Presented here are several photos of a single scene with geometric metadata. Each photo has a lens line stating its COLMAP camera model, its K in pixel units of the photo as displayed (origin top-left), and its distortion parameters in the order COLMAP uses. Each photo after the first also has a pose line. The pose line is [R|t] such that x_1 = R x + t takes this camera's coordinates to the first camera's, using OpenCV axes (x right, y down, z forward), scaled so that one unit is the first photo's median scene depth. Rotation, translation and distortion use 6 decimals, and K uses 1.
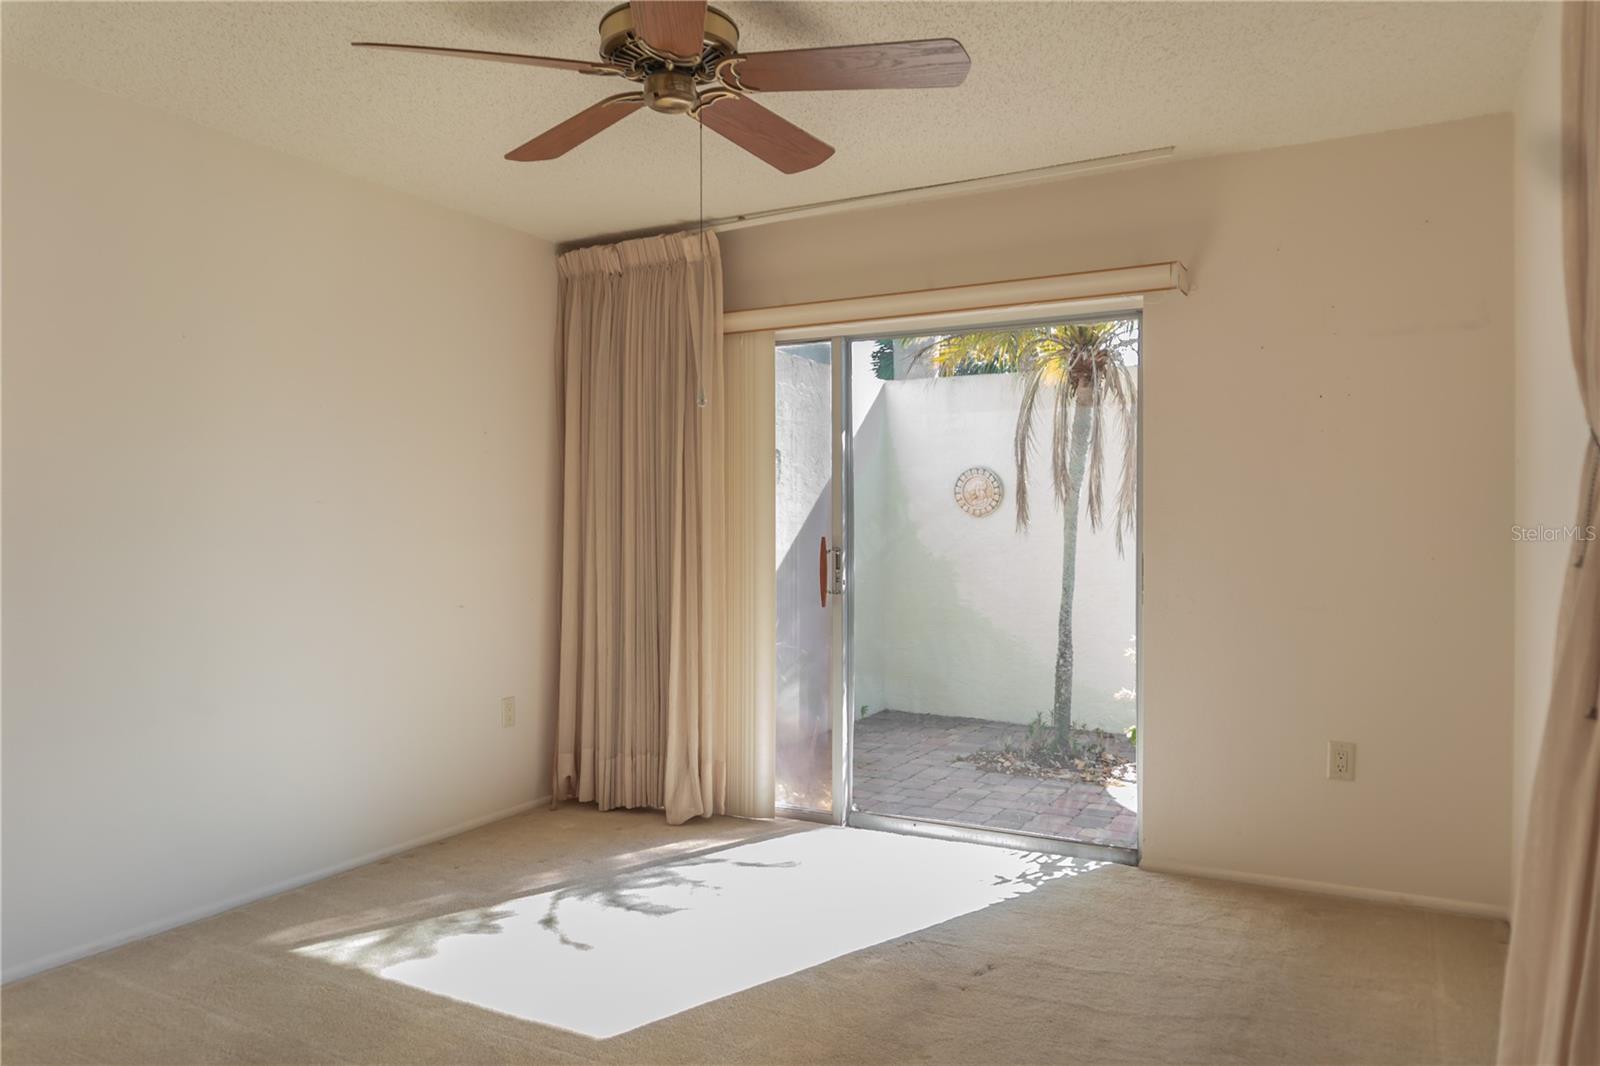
lens RADIAL K [[1108.1, 0, 794.6], [0, 1108.1, 536.8], [0, 0, 1]] dist [-0.012918, 0.003265]
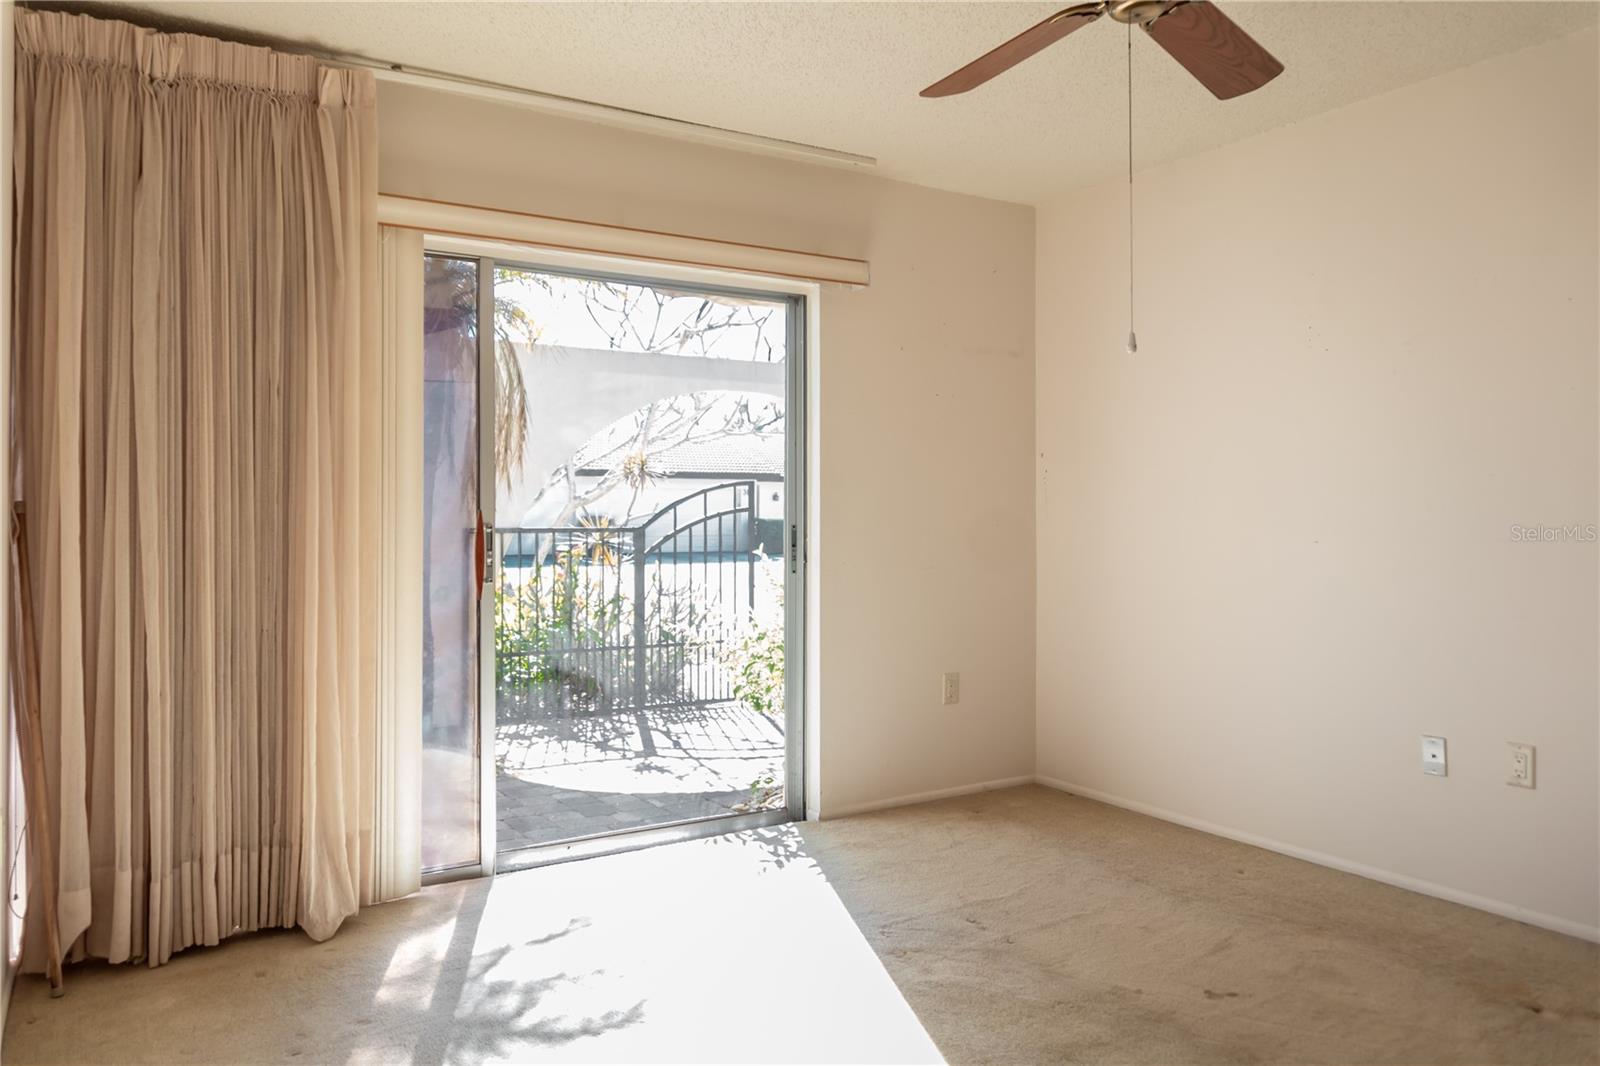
lens RADIAL K [[1108.1, 0, 796.3], [0, 1108.1, 521.3], [0, 0, 1]] dist [-0.012918, 0.003265]
pose [[0.504534, -0.006386, 0.863368, -0.612354], [0.007006, 0.999970, 0.003302, 0.007354], [-0.863363, 0.004383, 0.504563, 0.470999]]
